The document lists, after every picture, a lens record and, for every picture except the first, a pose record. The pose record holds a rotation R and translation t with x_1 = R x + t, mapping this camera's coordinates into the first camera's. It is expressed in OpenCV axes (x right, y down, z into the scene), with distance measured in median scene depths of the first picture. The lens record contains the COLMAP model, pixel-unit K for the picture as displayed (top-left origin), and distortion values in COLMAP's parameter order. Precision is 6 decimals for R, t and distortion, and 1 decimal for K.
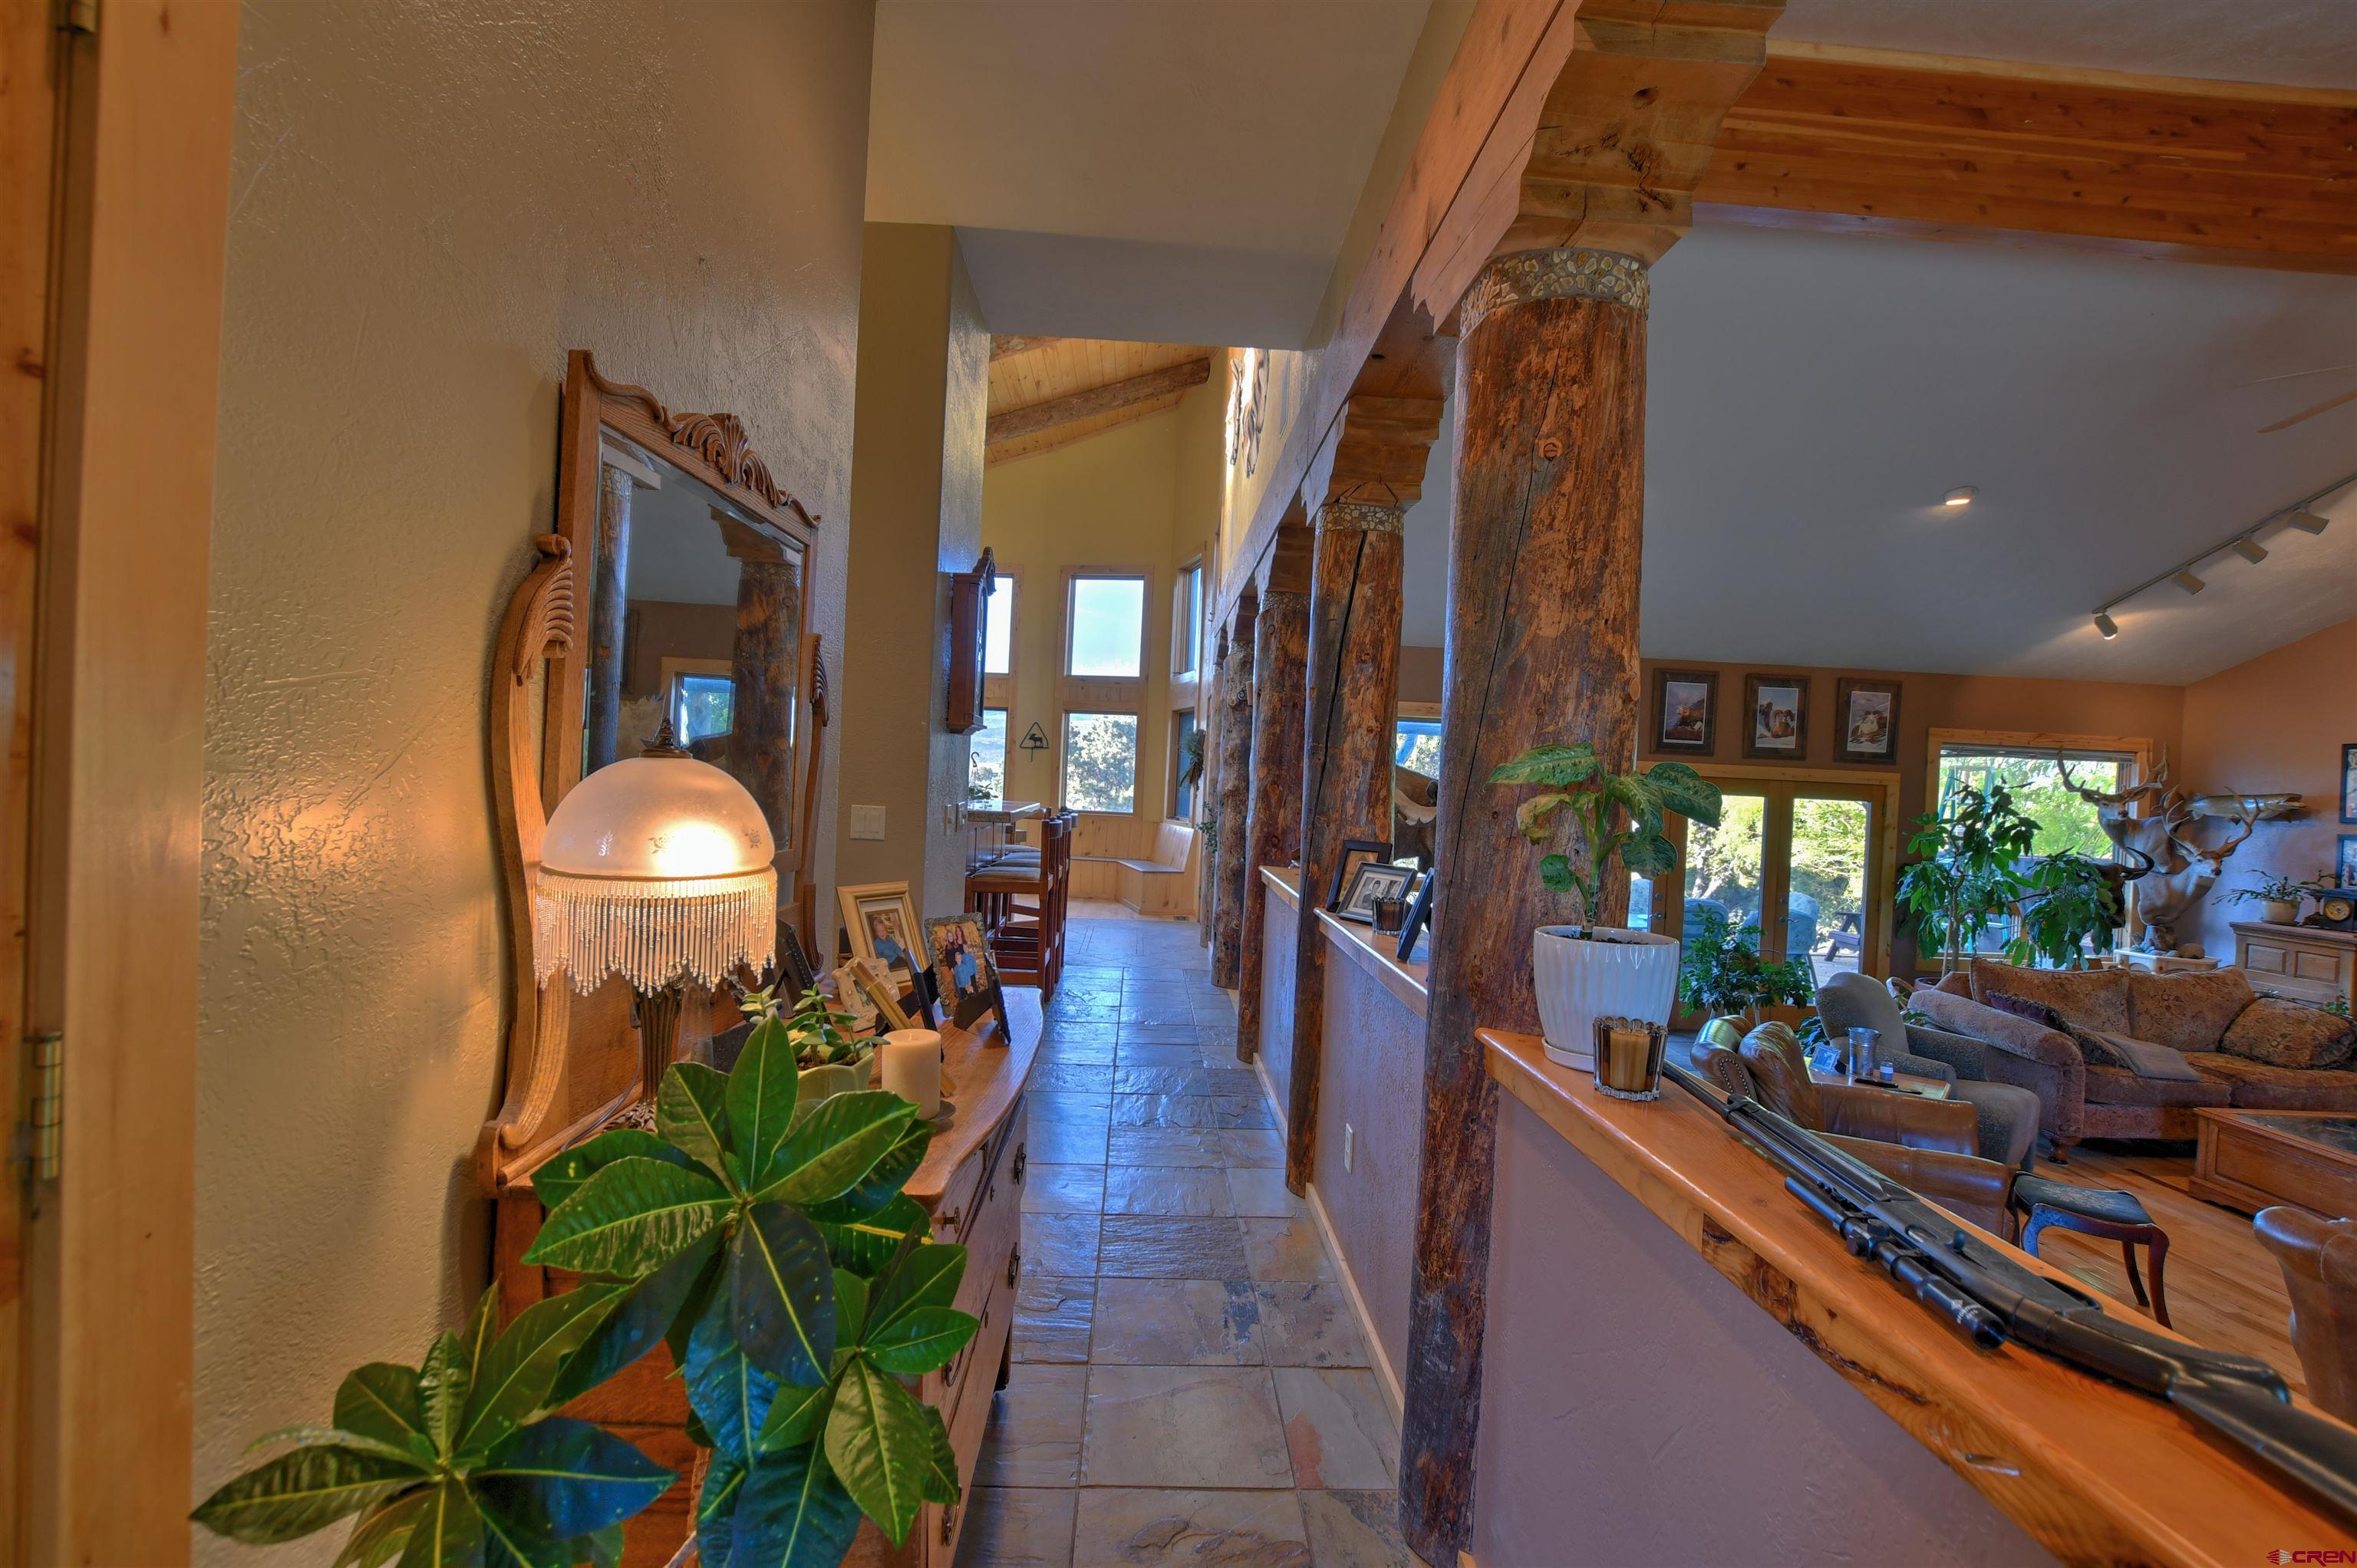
lens RADIAL K [[1050.6, 0, 1179.8], [0, 1050.6, 793.7], [0, 0, 1]] dist [-0.029525, 0.004157]
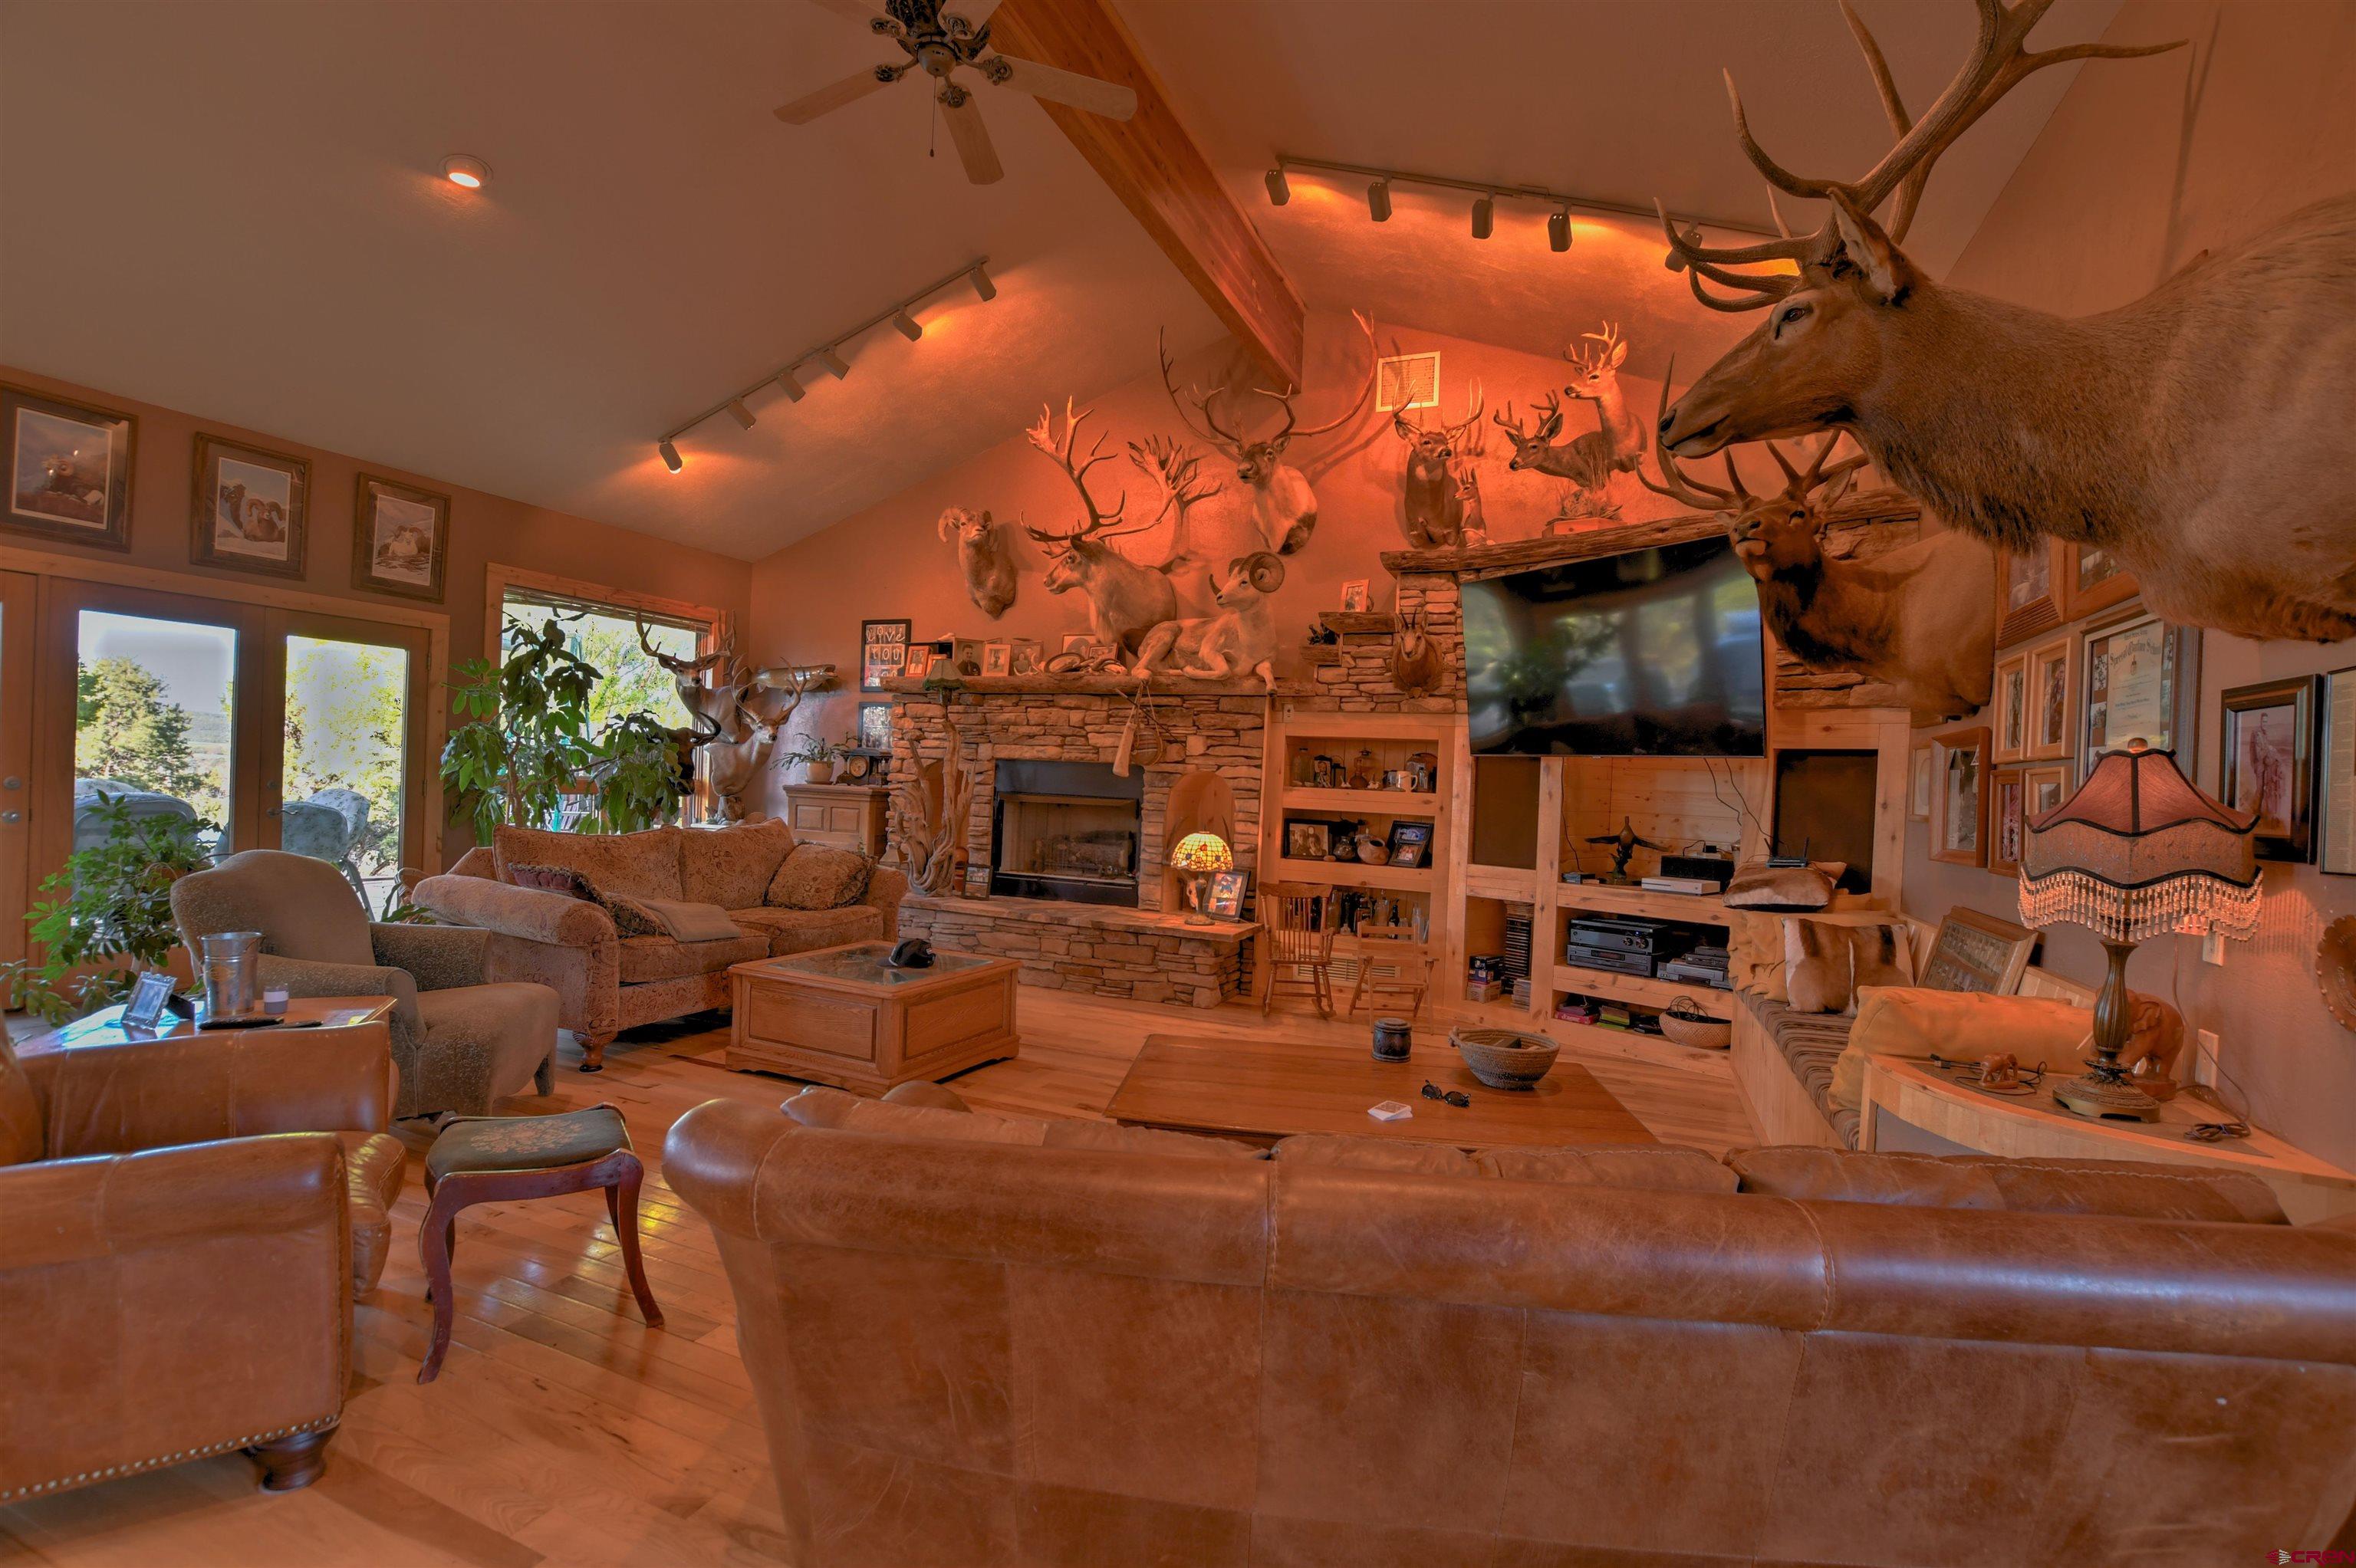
lens RADIAL K [[1050.1, 0, 1190.3], [0, 1050.1, 787.7], [0, 0, 1]] dist [-0.029525, 0.004157]
pose [[0.415106, -0.035271, 0.909089, 0.233628], [-0.011451, 0.998966, 0.043987, 0.073745], [-0.909701, -0.028670, 0.414273, 0.186872]]
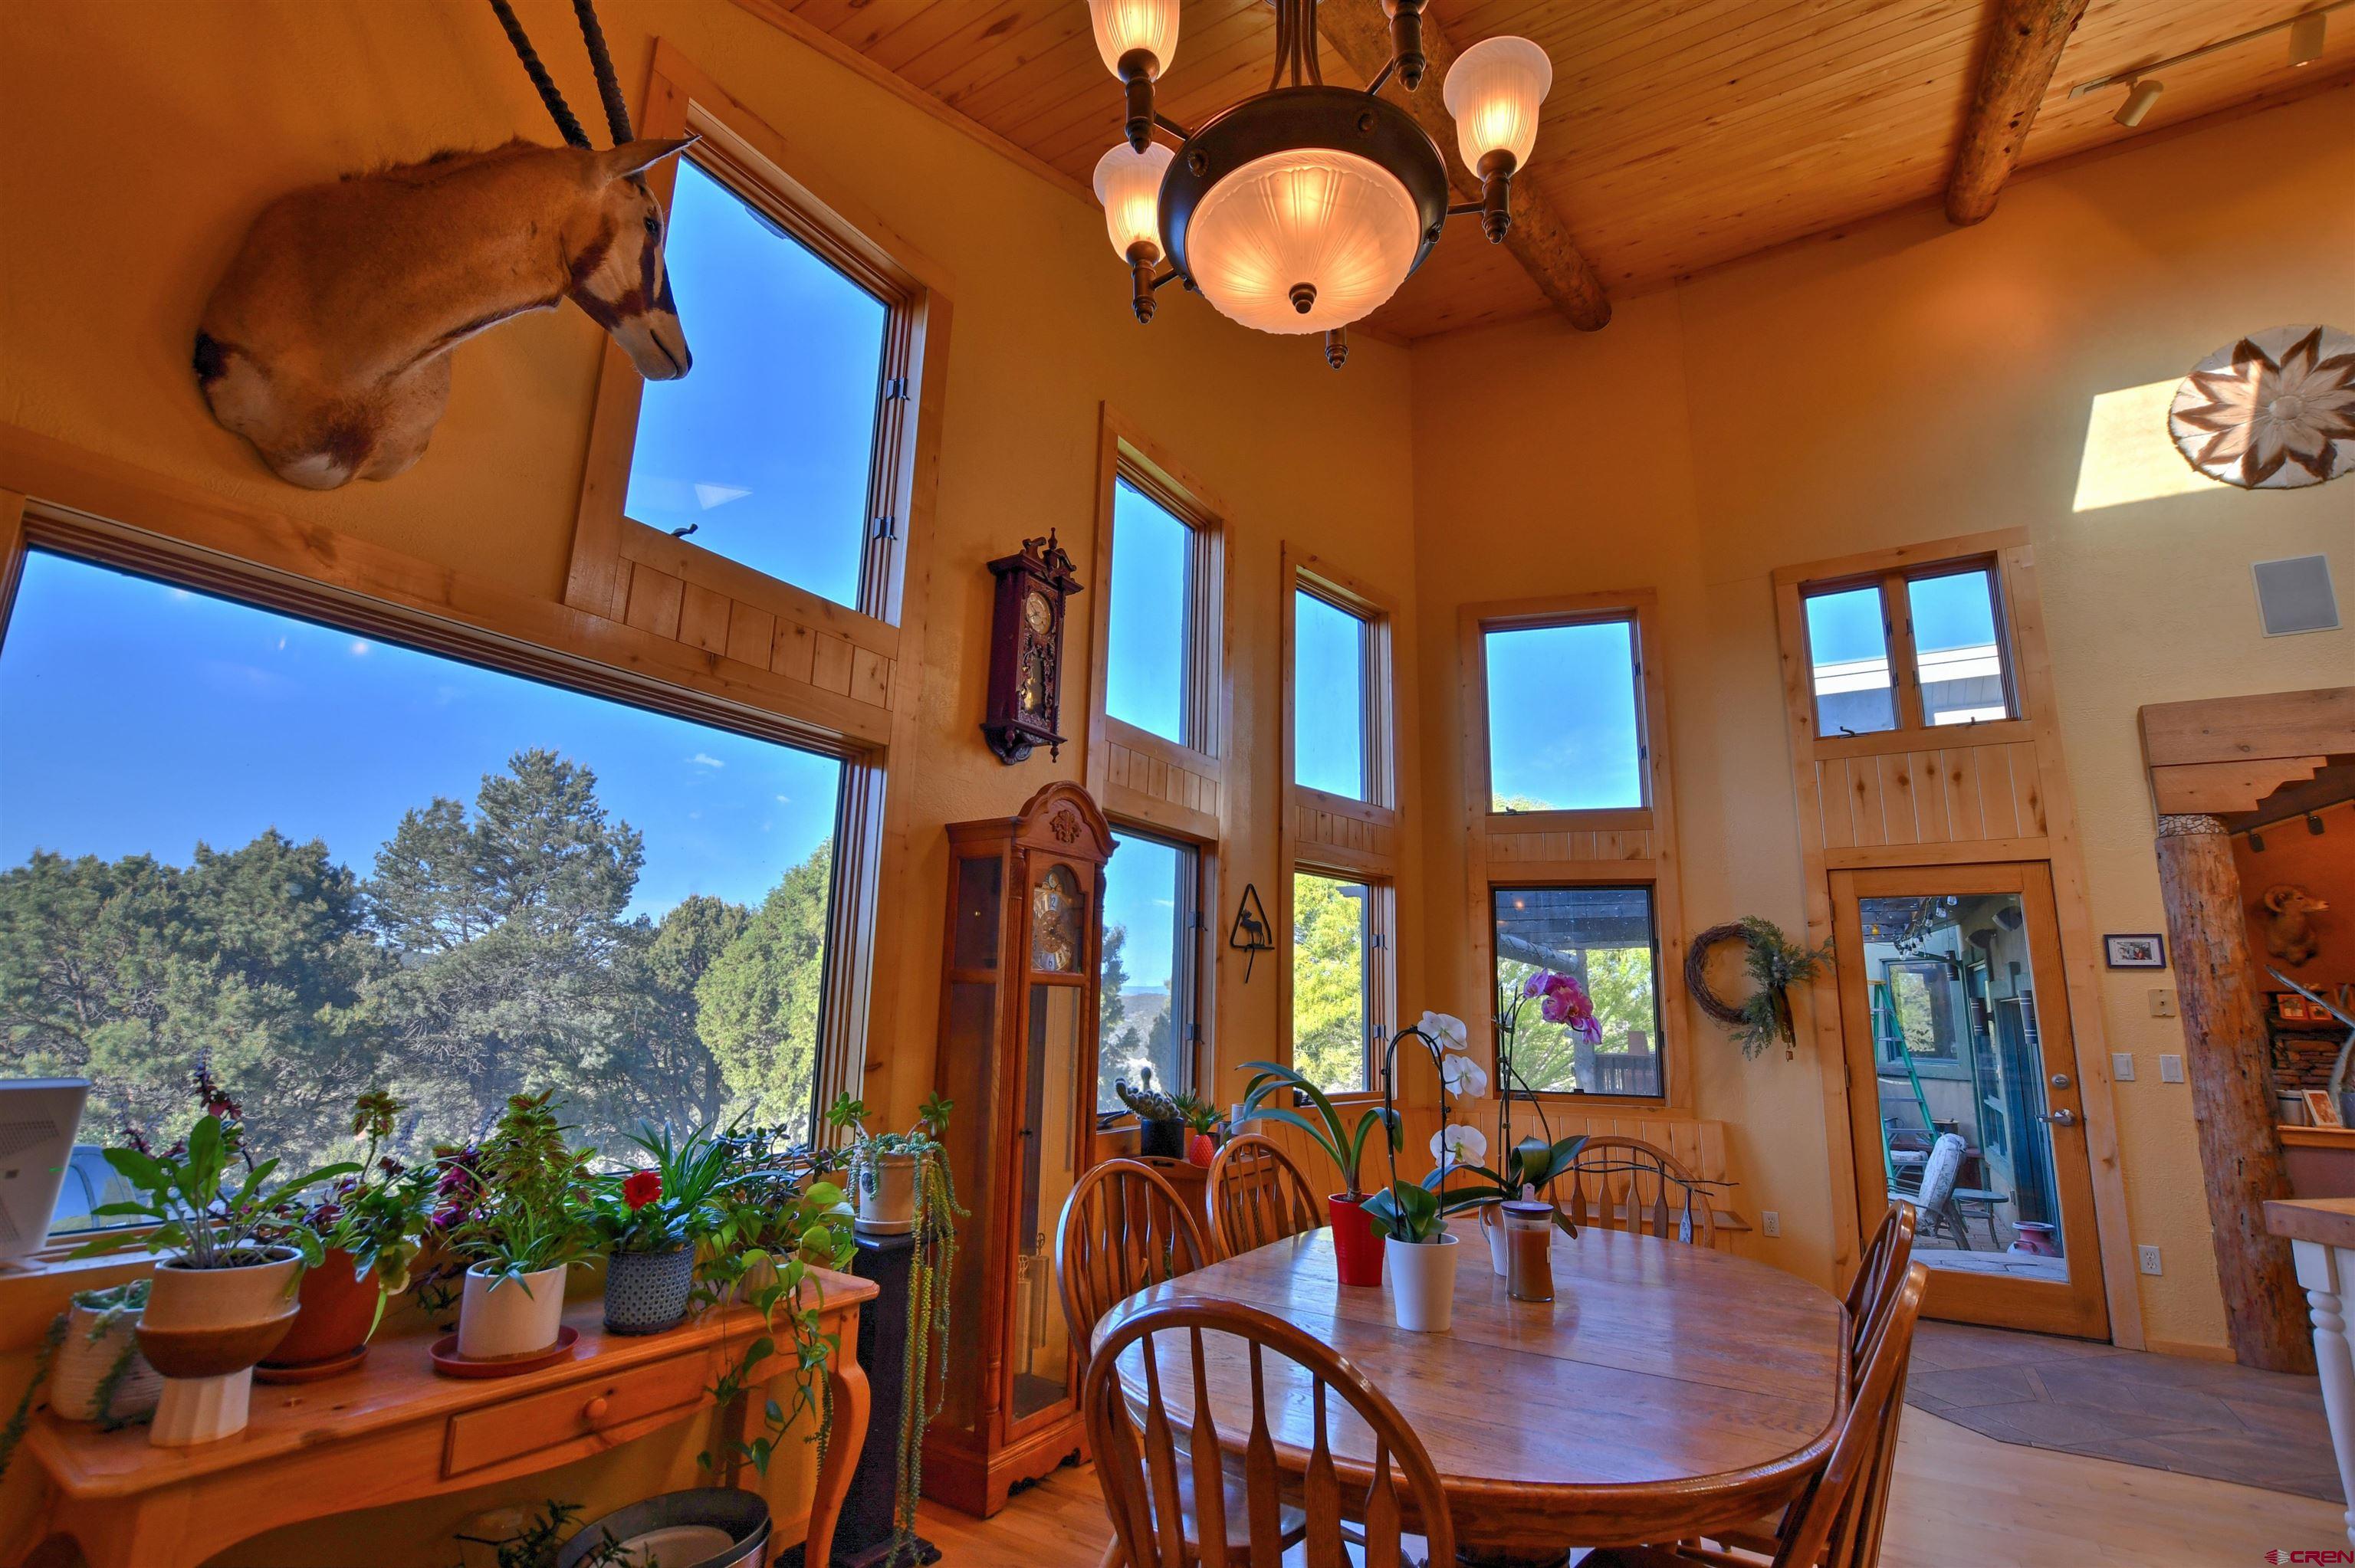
lens RADIAL K [[1049.6, 0, 1172.8], [0, 1049.6, 789.6], [0, 0, 1]] dist [-0.029525, 0.004157]
pose [[0.574231, 0.140175, 0.806603, -0.749242], [0.009186, 0.984068, -0.177555, -0.048305], [-0.818642, 0.109367, 0.563795, 1.185542]]
